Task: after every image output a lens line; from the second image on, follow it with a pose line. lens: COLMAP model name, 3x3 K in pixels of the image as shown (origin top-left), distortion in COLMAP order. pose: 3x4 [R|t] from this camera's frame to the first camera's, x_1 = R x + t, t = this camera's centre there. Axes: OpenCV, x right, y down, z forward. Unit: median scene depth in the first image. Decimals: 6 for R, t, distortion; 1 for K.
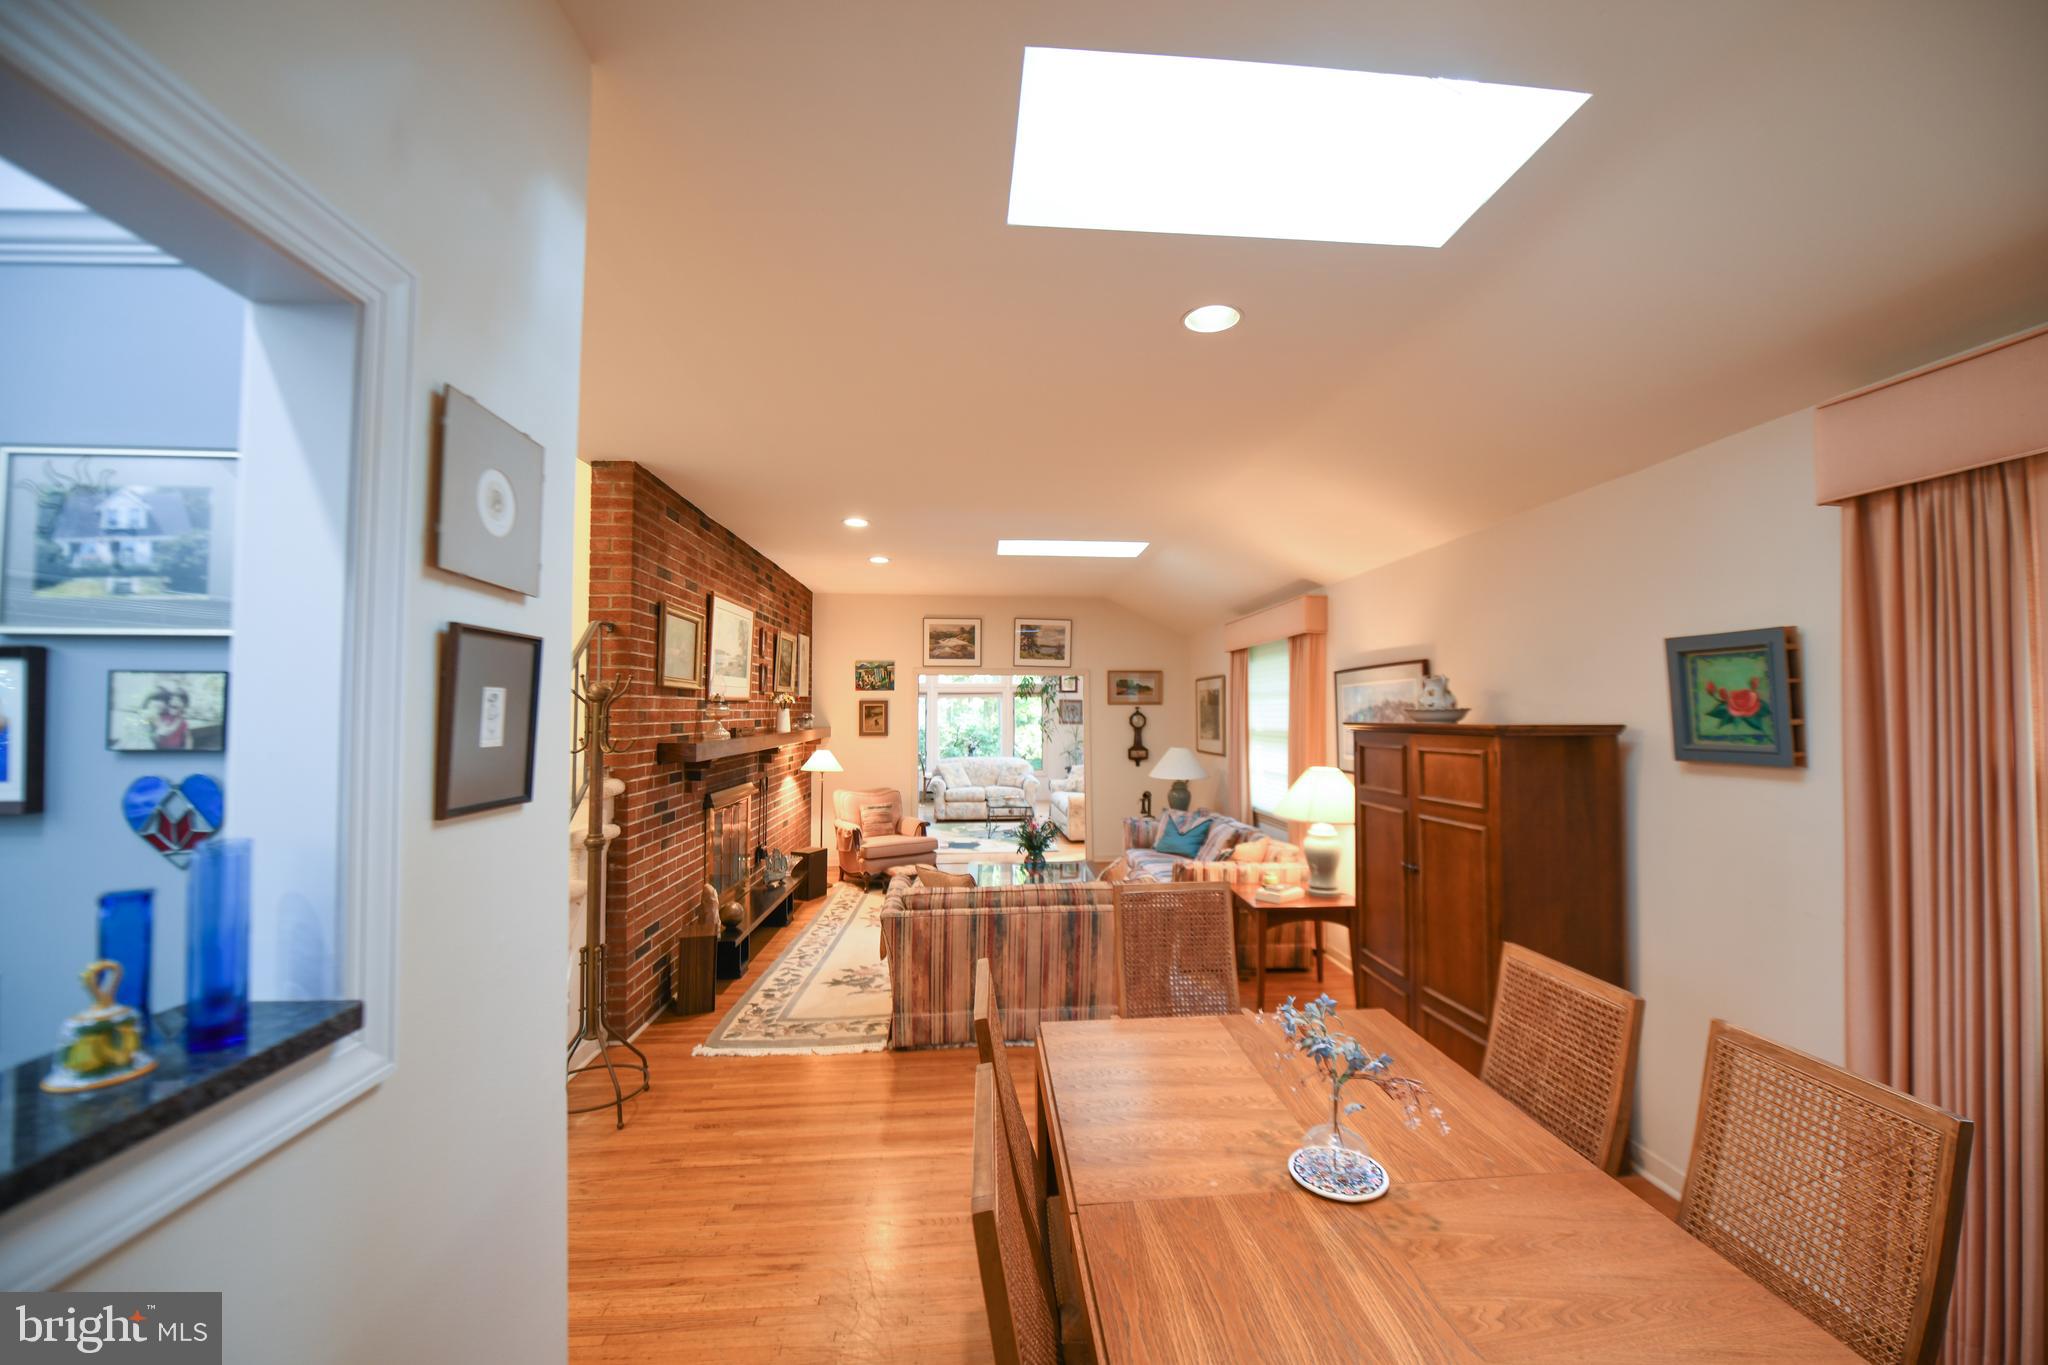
lens RADIAL K [[816.8, 0, 1041.1], [0, 816.8, 680.8], [0, 0, 1]] dist [-0.022666, -0.000402]
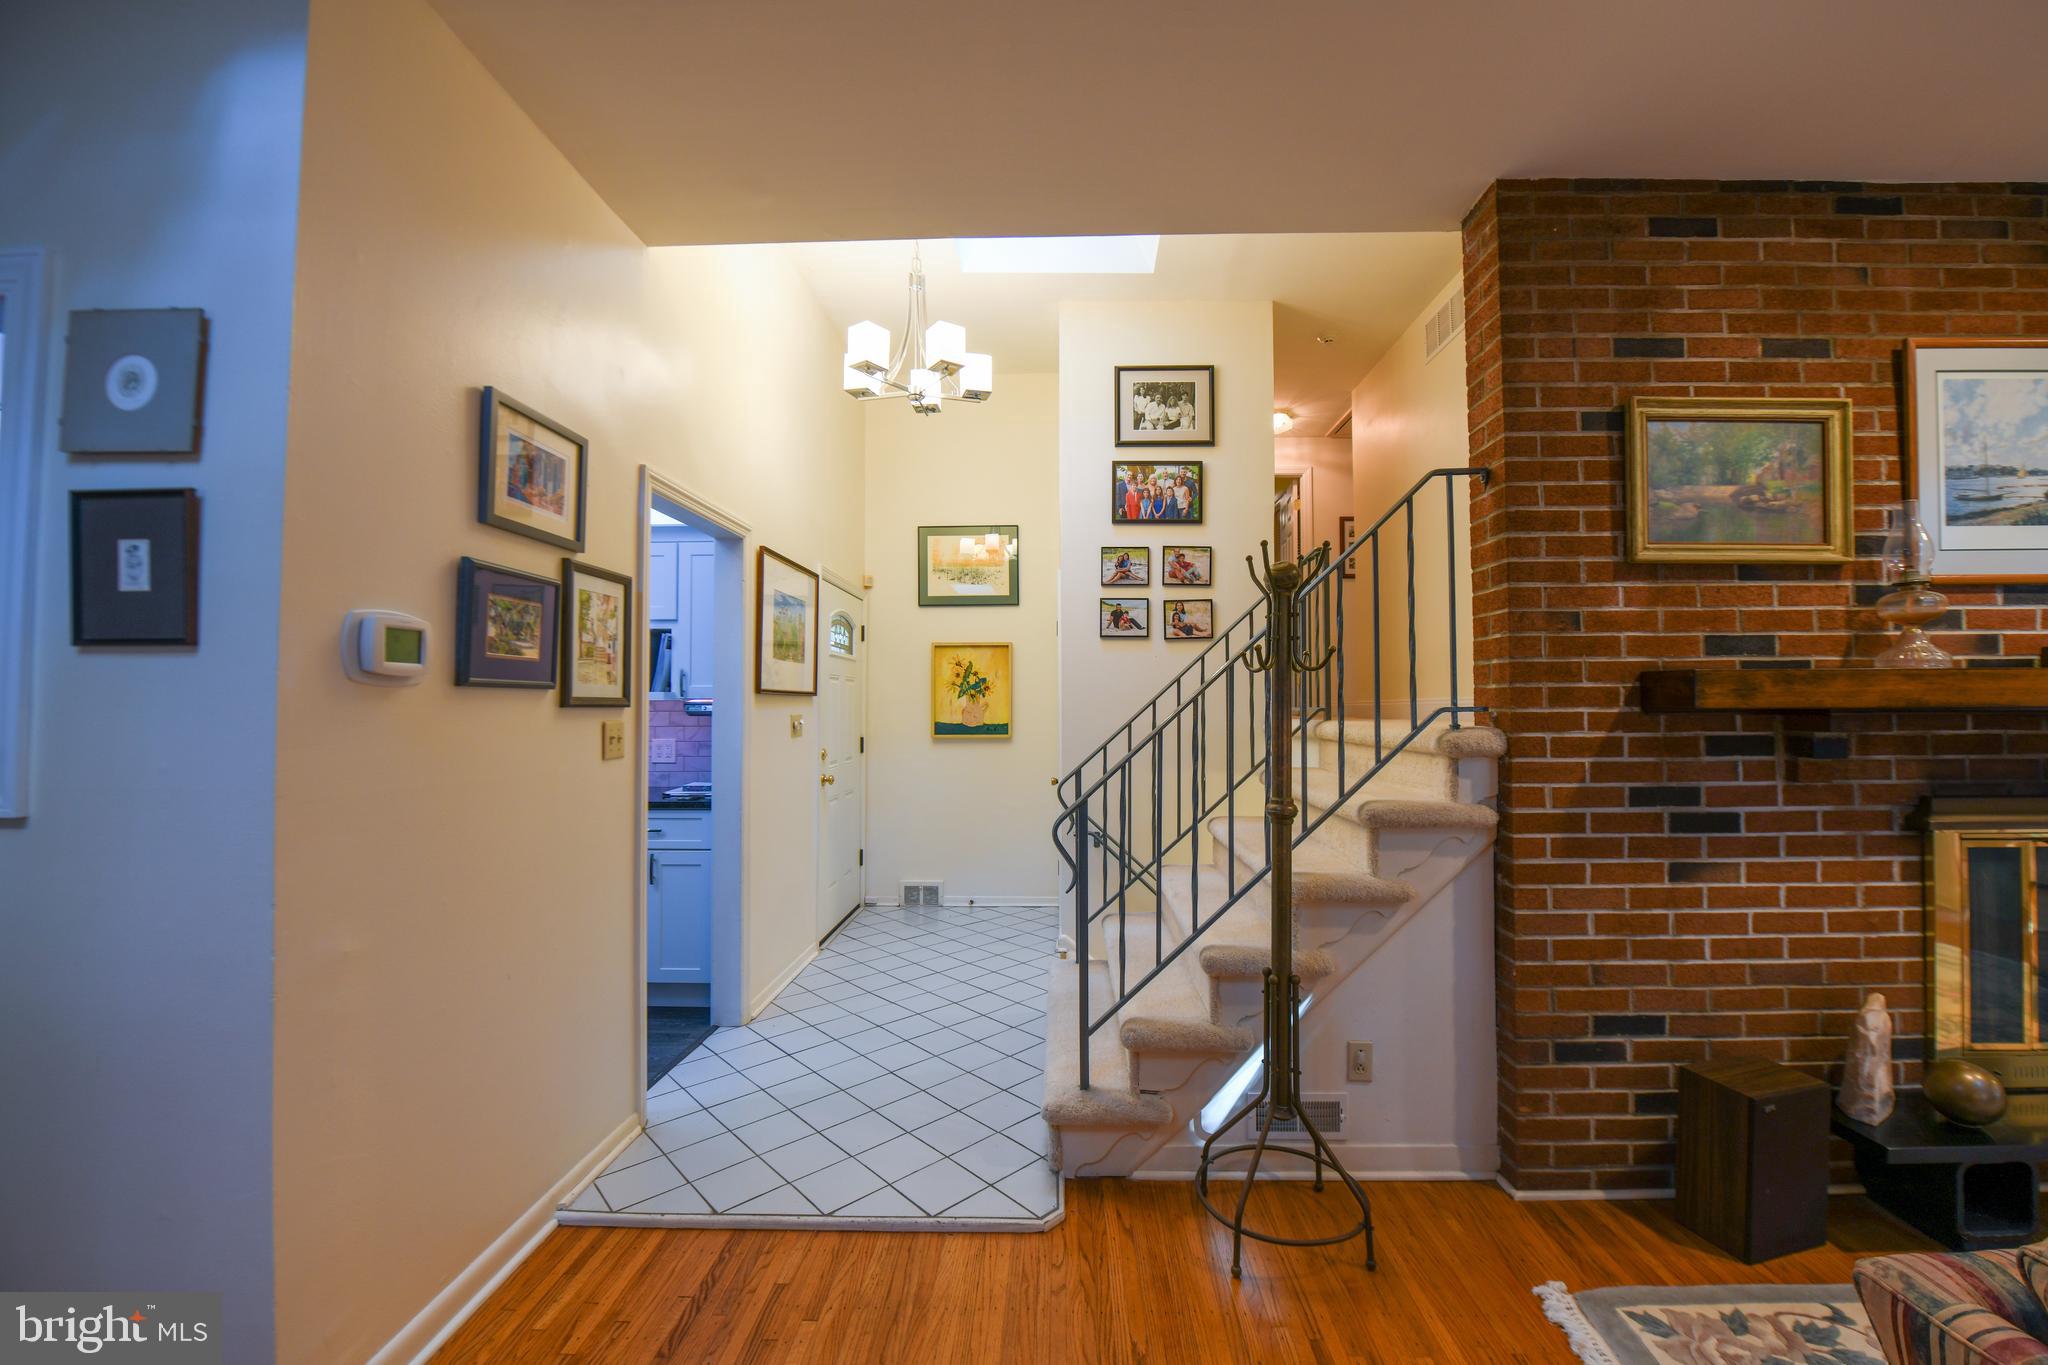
lens RADIAL K [[816.8, 0, 1041.1], [0, 816.8, 680.8], [0, 0, 1]] dist [-0.022666, -0.000402]
pose [[-0.114225, -0.029357, -0.993021, 0.113051], [0.039845, 0.998624, -0.034105, 0.112264], [0.992655, -0.043463, -0.112898, 0.897795]]
